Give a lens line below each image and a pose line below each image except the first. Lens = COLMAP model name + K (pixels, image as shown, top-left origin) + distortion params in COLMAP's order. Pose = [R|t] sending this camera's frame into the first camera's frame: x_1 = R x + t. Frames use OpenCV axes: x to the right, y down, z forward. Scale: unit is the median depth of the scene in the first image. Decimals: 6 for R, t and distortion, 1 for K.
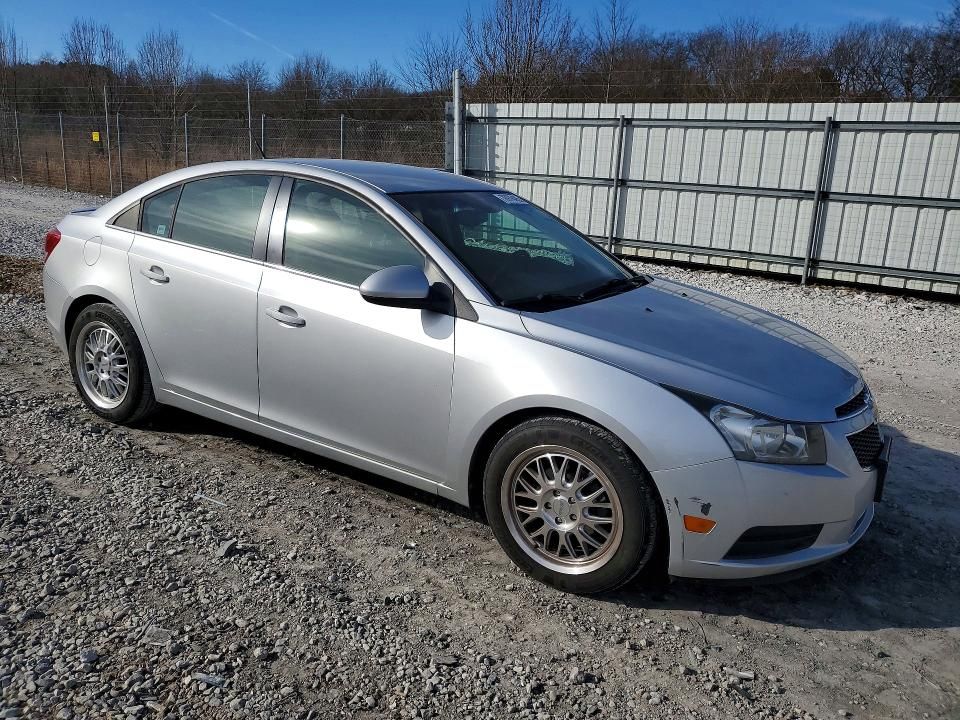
lens RADIAL K [[765.5, 0, 480.0], [0, 765.5, 360.0], [0, 0, 1]] dist [-0.000143, 0.011724]
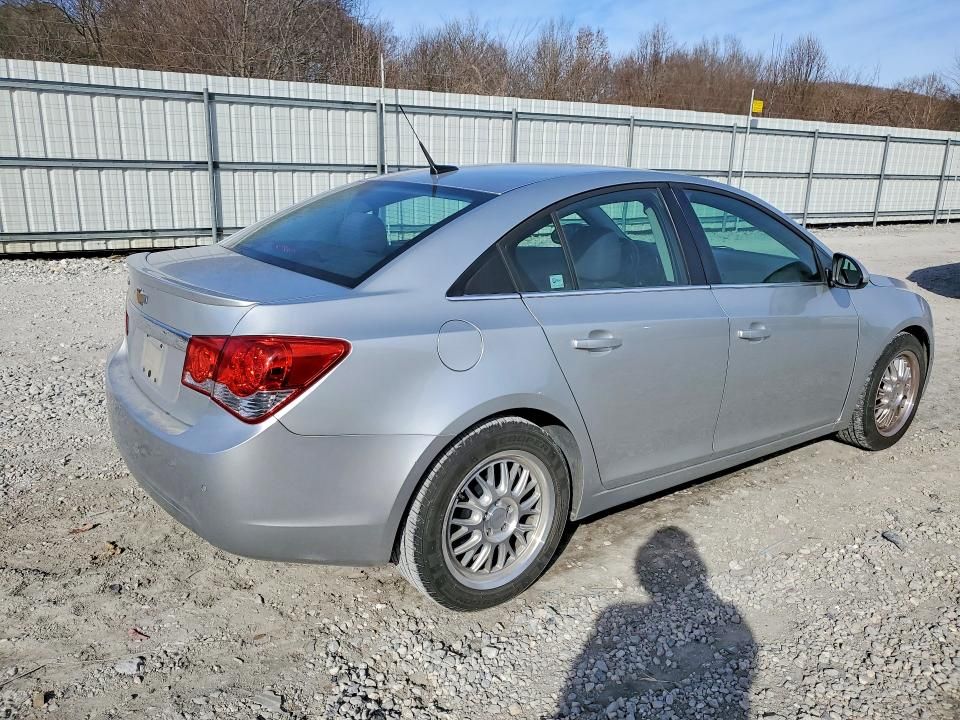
lens RADIAL K [[765.5, 0, 480.0], [0, 765.5, 360.0], [0, 0, 1]] dist [-0.000143, 0.011724]
pose [[0.359213, -0.278959, 0.890588, -0.415938], [0.226854, 0.951759, 0.206619, -0.098697], [-0.905264, 0.127814, 0.405167, 0.296087]]
